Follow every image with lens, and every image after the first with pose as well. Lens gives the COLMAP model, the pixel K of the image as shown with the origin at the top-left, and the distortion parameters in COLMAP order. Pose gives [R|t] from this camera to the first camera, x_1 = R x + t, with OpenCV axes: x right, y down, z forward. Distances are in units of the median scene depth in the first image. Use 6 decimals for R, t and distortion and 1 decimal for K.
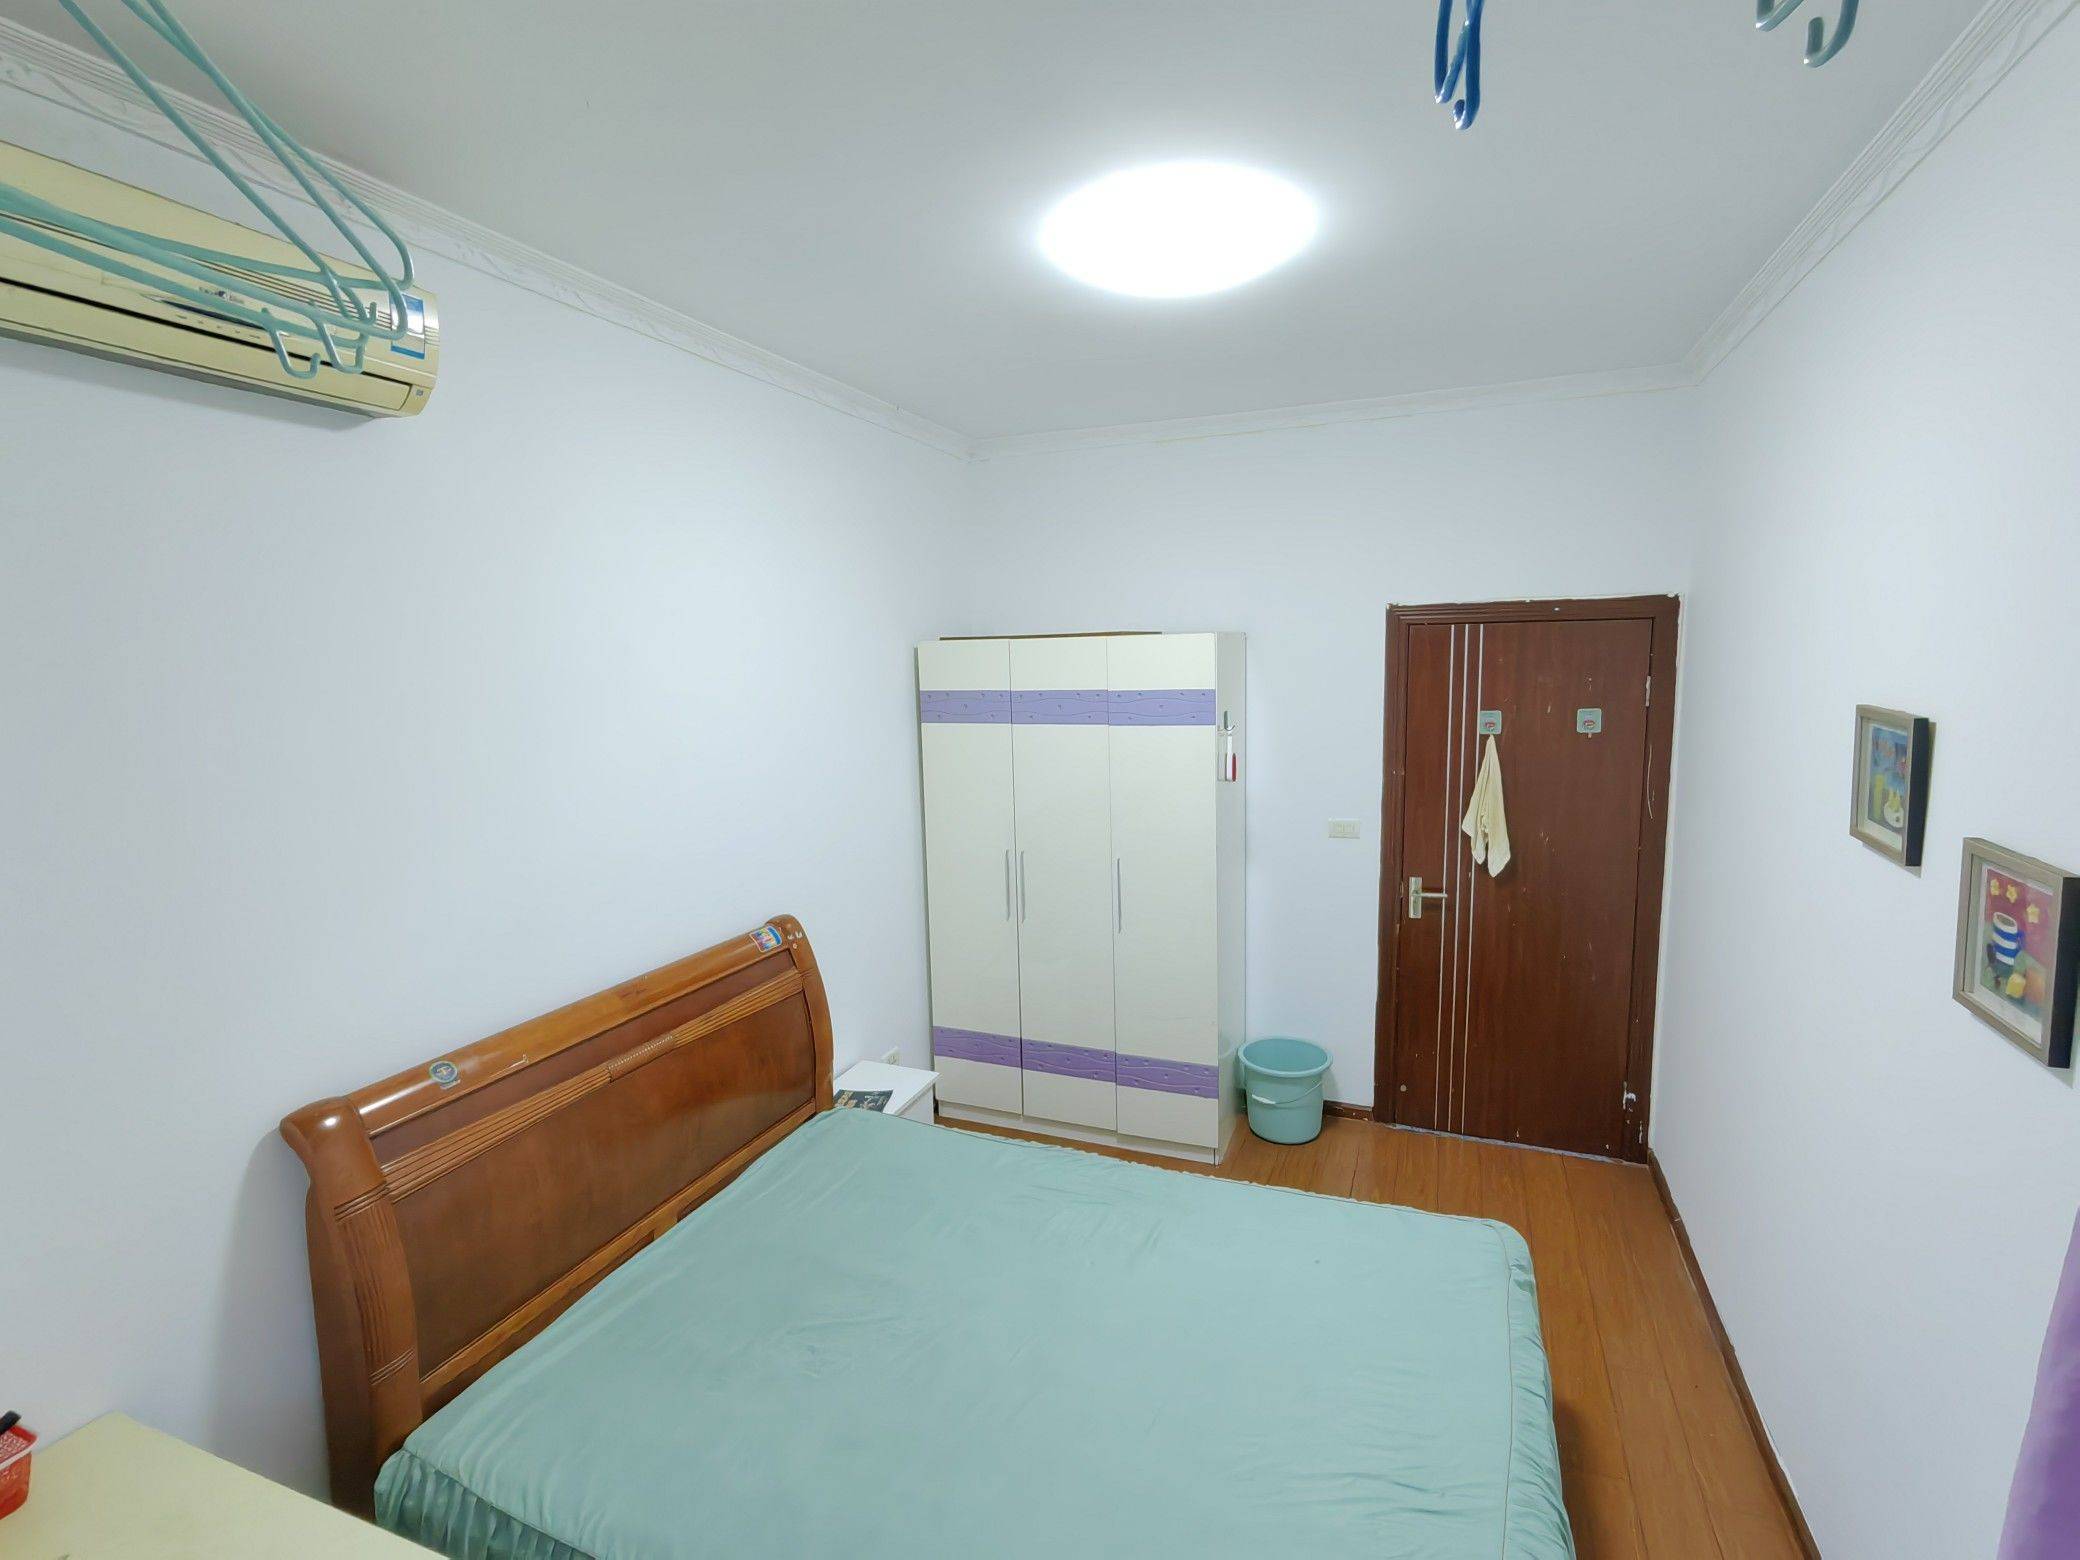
lens RADIAL K [[977.4, 0, 1040.0], [0, 977.4, 780.0], [0, 0, 1]] dist [-0.001235, 0.000304]
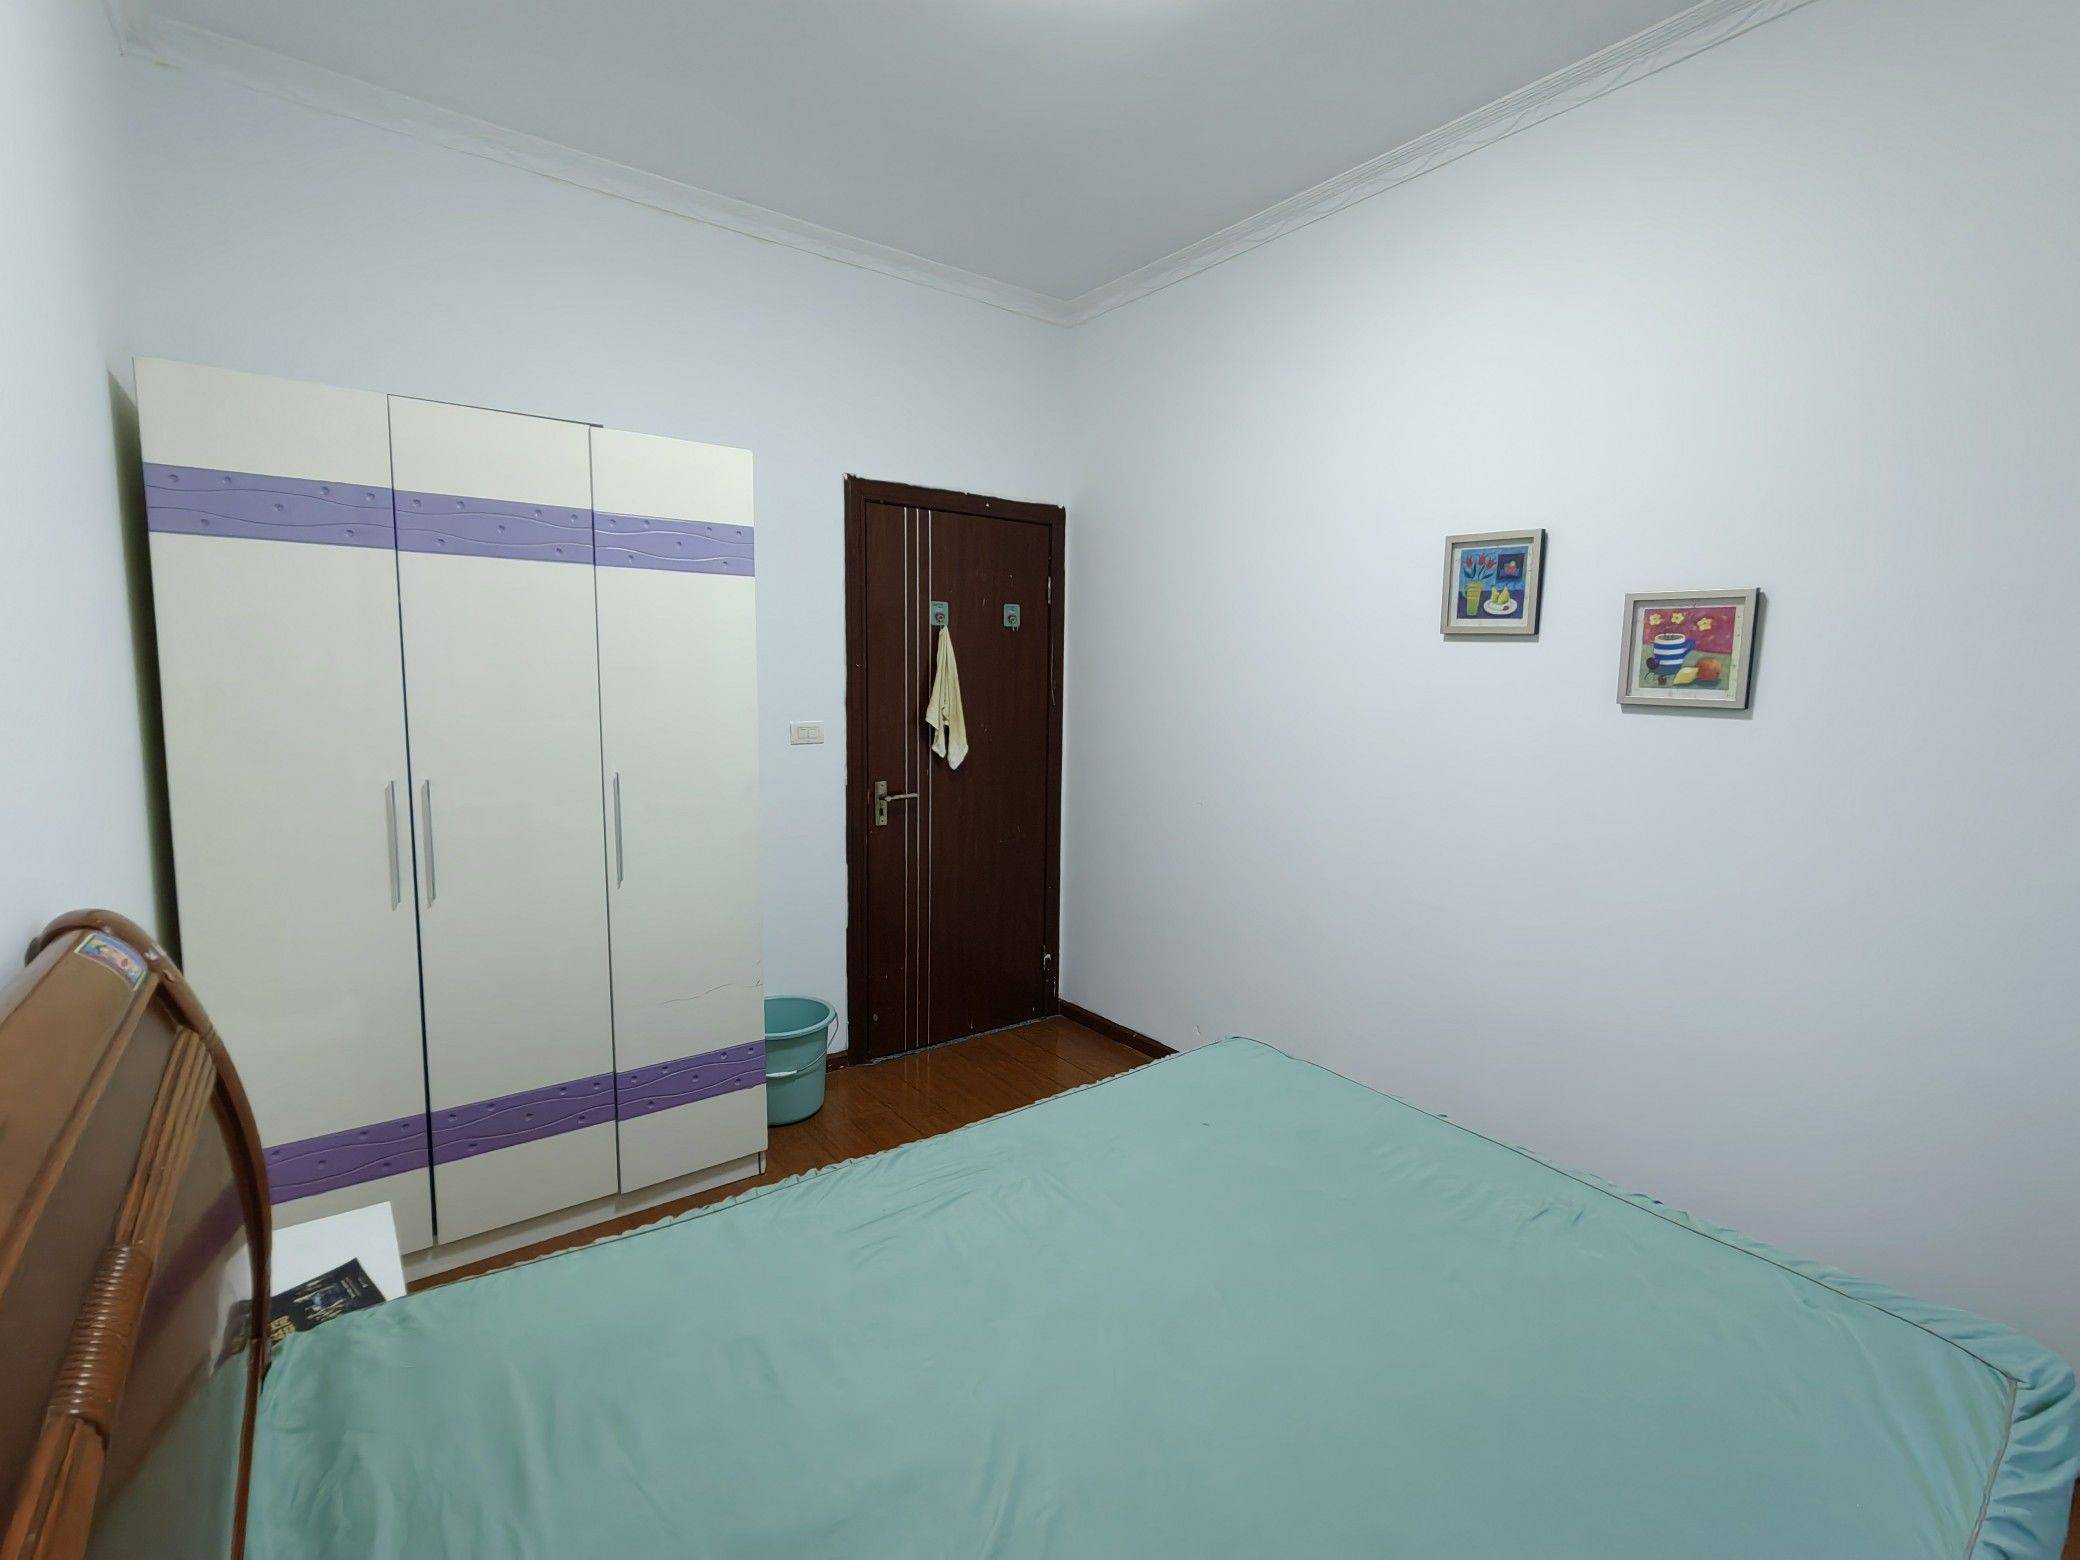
lens RADIAL K [[971.5, 0, 1040.0], [0, 971.5, 780.0], [0, 0, 1]] dist [0.002147, 0.000442]
pose [[0.505803, -0.061624, 0.860445, -0.341976], [0.087647, 0.995955, 0.019806, 0.098143], [-0.858185, 0.065398, 0.509158, 0.424601]]
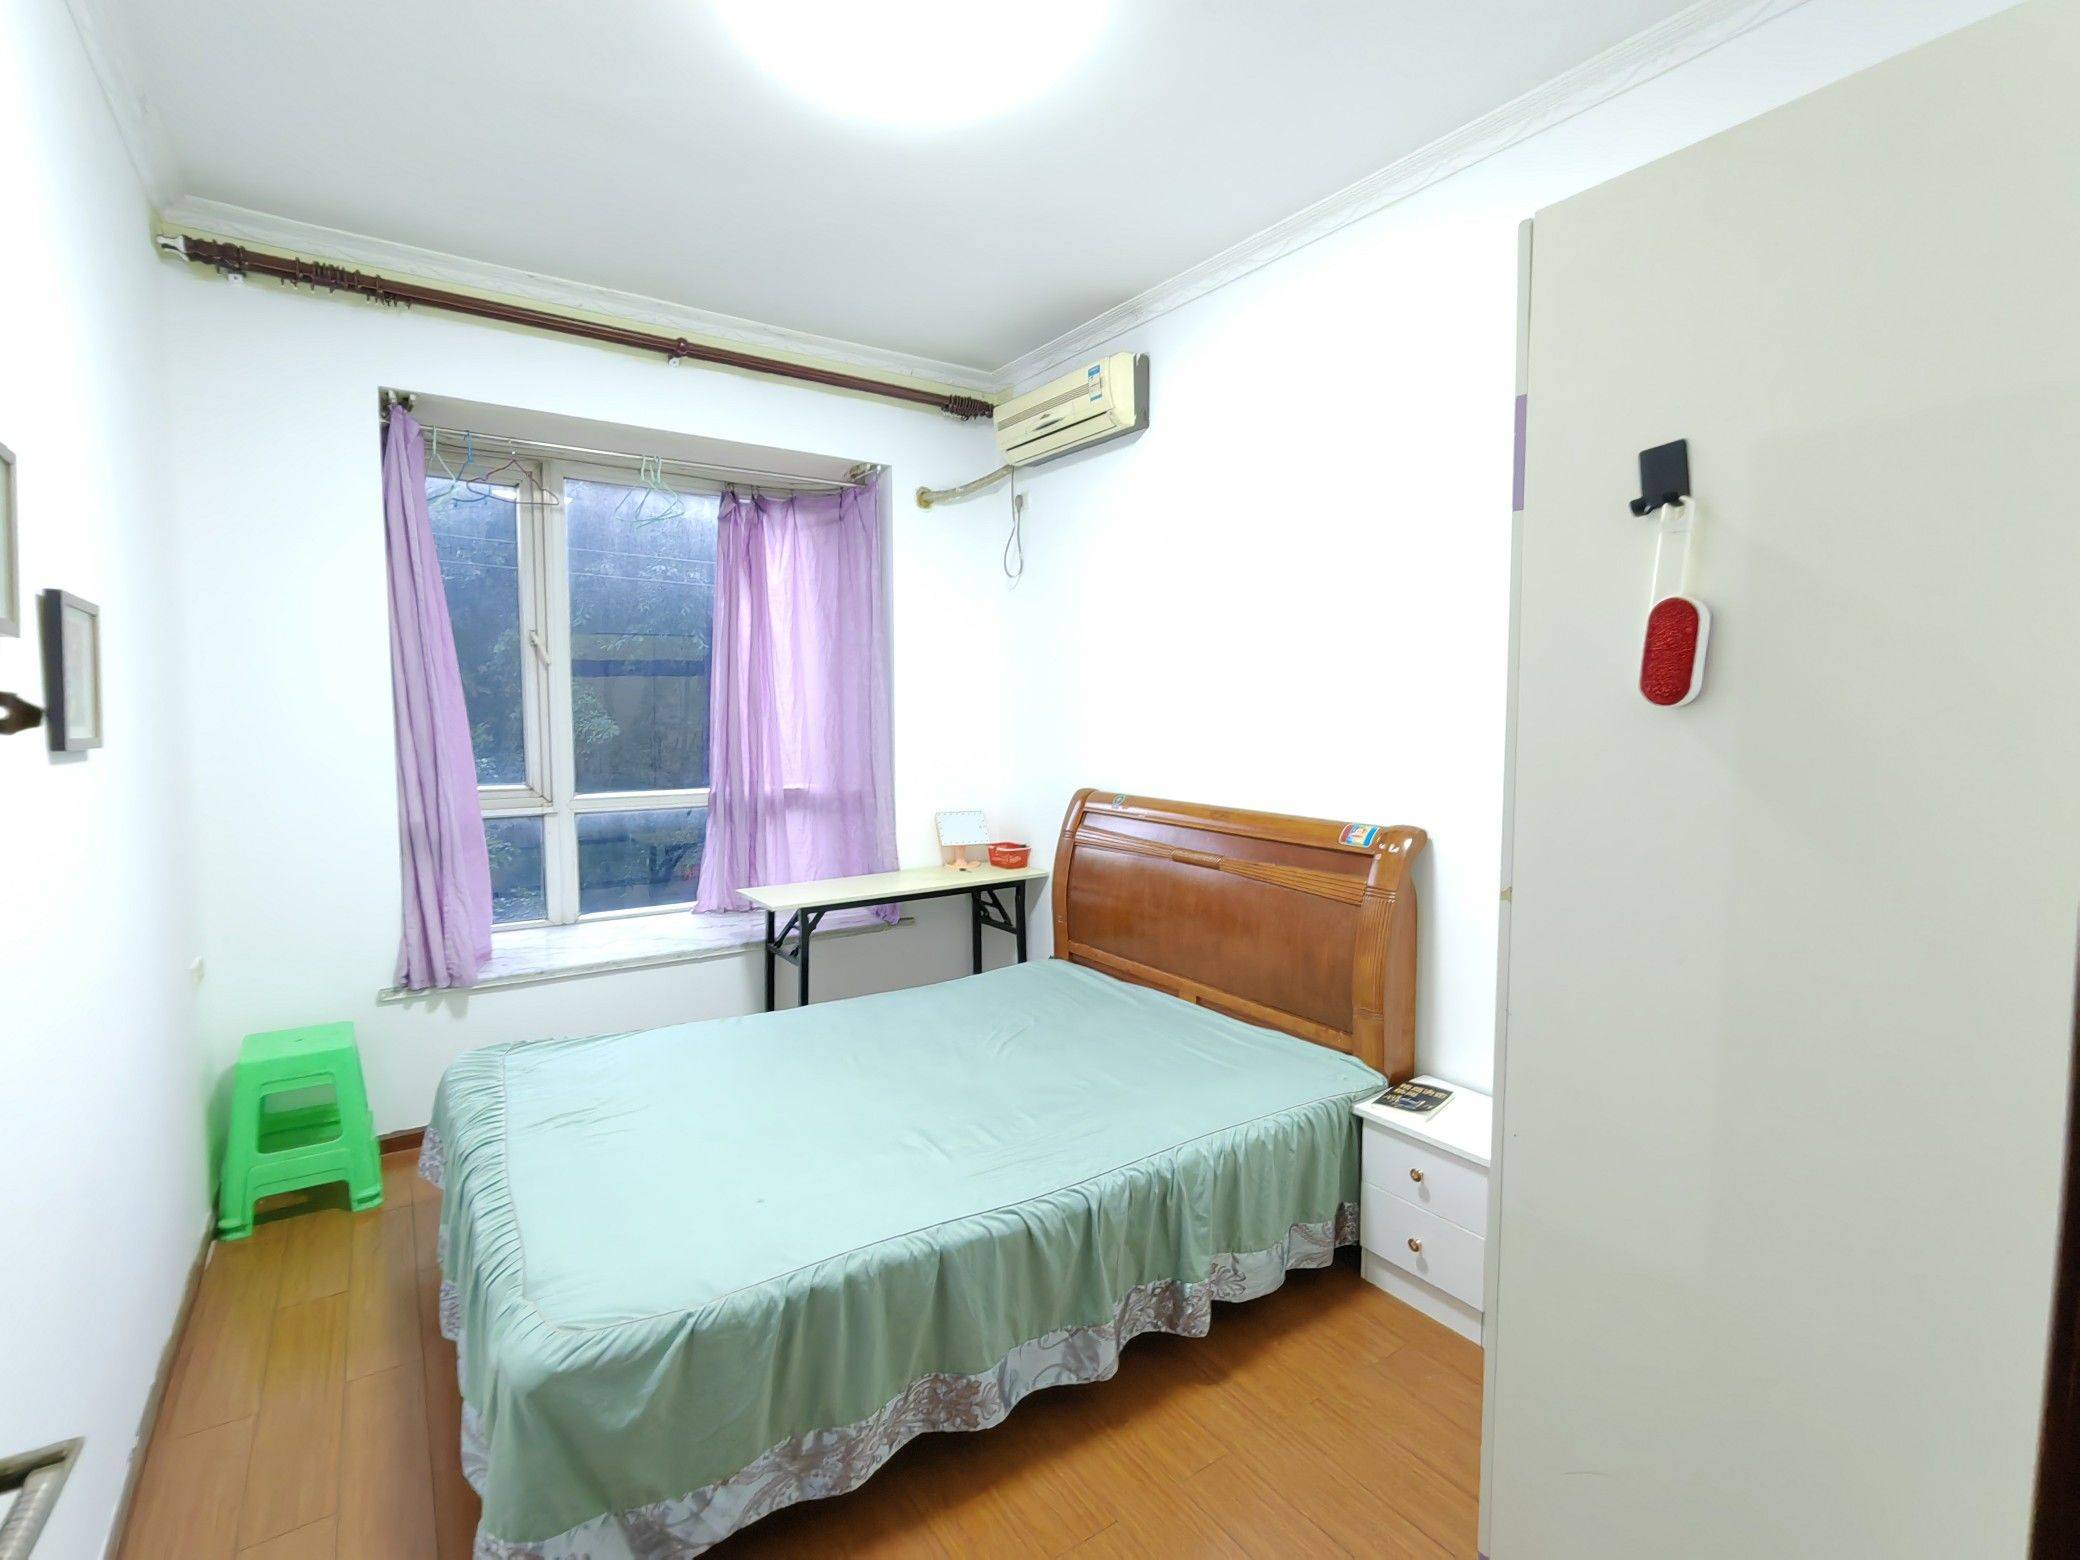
lens RADIAL K [[971.5, 0, 1040.0], [0, 971.5, 780.0], [0, 0, 1]] dist [0.002147, 0.000442]
pose [[-0.543142, 0.083715, -0.835457, 0.517824], [-0.099904, 0.981505, 0.163298, -0.003902], [0.833676, 0.172160, -0.524733, 1.003622]]
